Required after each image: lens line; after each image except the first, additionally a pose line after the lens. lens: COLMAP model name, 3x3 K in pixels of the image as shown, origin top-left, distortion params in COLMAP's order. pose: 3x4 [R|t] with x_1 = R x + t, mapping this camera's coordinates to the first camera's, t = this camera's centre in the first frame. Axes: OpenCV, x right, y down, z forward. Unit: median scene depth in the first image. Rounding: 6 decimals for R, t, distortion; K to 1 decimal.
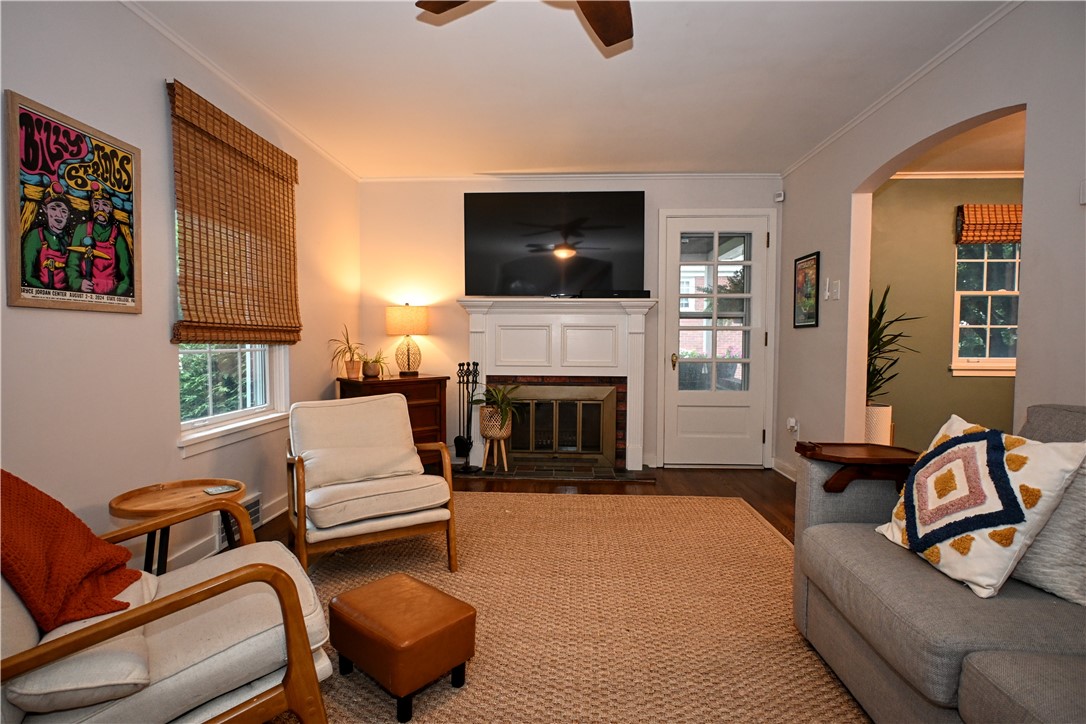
lens RADIAL K [[527.7, 0, 543.6], [0, 527.7, 362.9], [0, 0, 1]] dist [-0.001055, 0.001438]
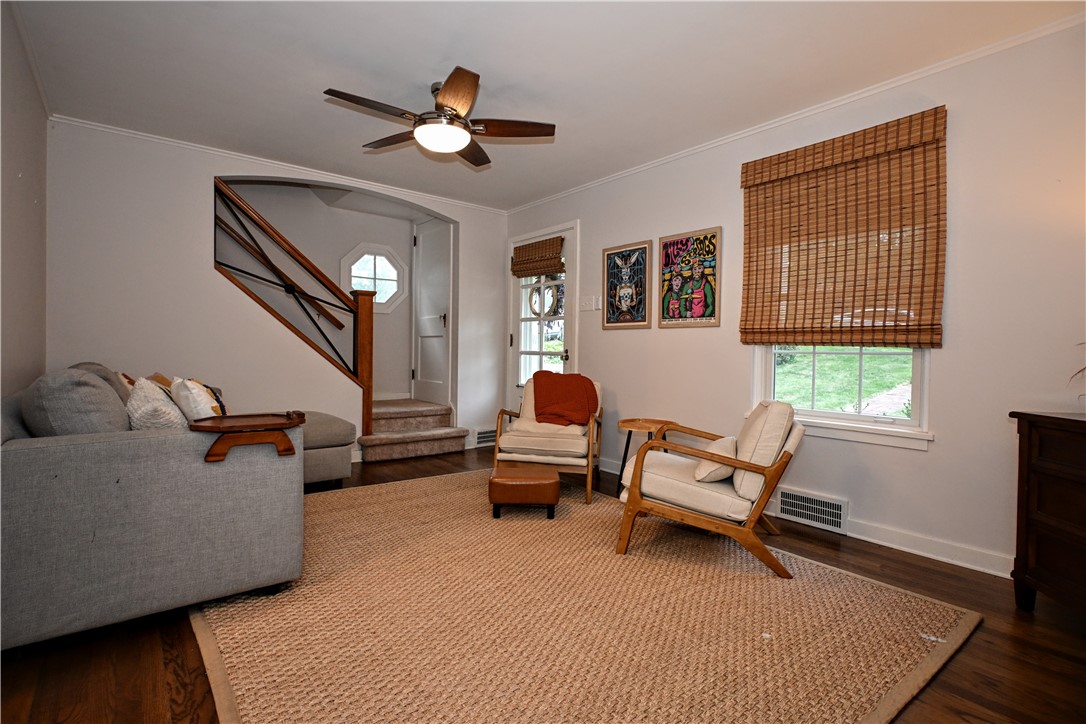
lens RADIAL K [[527.7, 0, 537.8], [0, 527.7, 358.2], [0, 0, 1]] dist [-0.001055, 0.001438]
pose [[-0.747551, 0.000843, -0.664204, 0.824208], [-0.042488, 0.997890, 0.049086, -0.056170], [0.662844, 0.064915, -0.745938, 2.056059]]
